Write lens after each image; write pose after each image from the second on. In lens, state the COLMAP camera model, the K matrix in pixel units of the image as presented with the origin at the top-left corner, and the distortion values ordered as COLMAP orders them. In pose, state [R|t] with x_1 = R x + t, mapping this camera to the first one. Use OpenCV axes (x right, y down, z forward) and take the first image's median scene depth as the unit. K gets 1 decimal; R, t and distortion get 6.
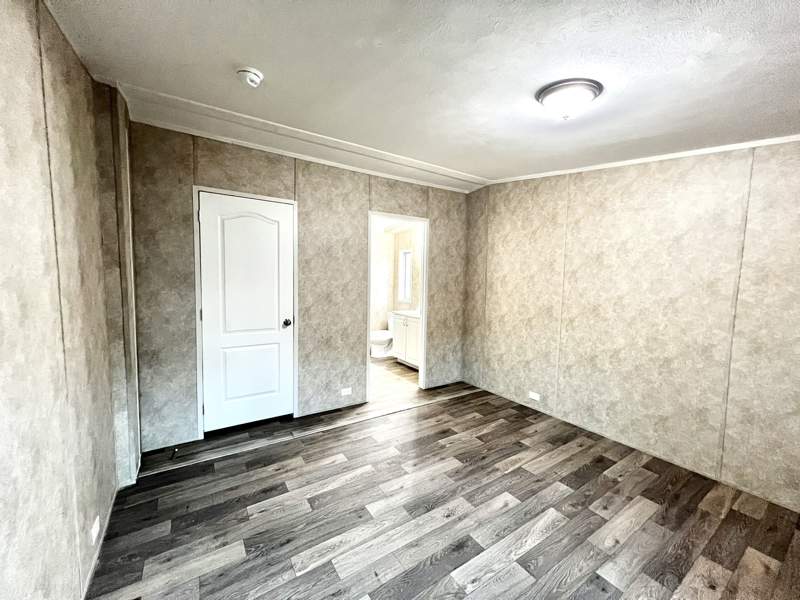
lens RADIAL K [[318.6, 0, 398.6], [0, 318.6, 300.5], [0, 0, 1]] dist [0.000065, -0.000295]
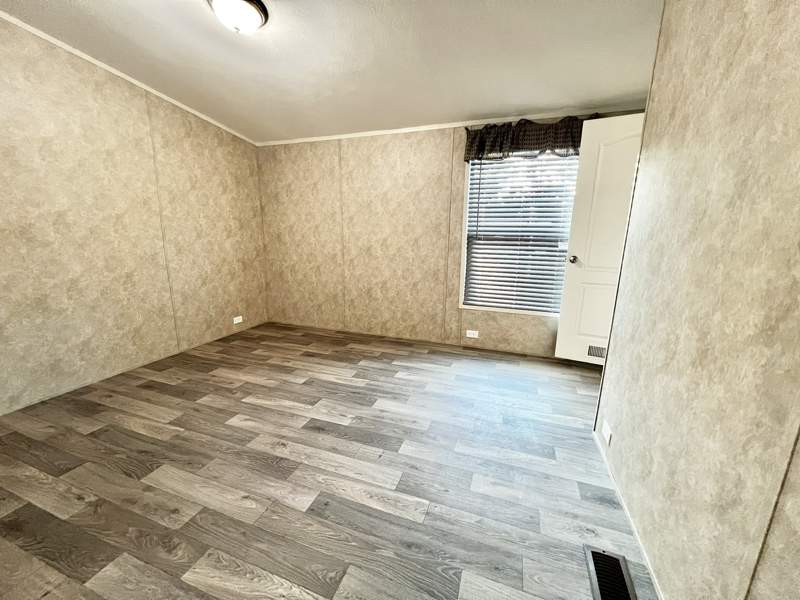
lens RADIAL K [[318.6, 0, 398.6], [0, 318.6, 300.5], [0, 0, 1]] dist [0.000065, -0.000295]
pose [[-0.599632, -0.189984, 0.777398, -0.571579], [0.038450, 0.963451, 0.265110, 0.024281], [-0.799352, 0.188860, -0.570411, 0.966908]]
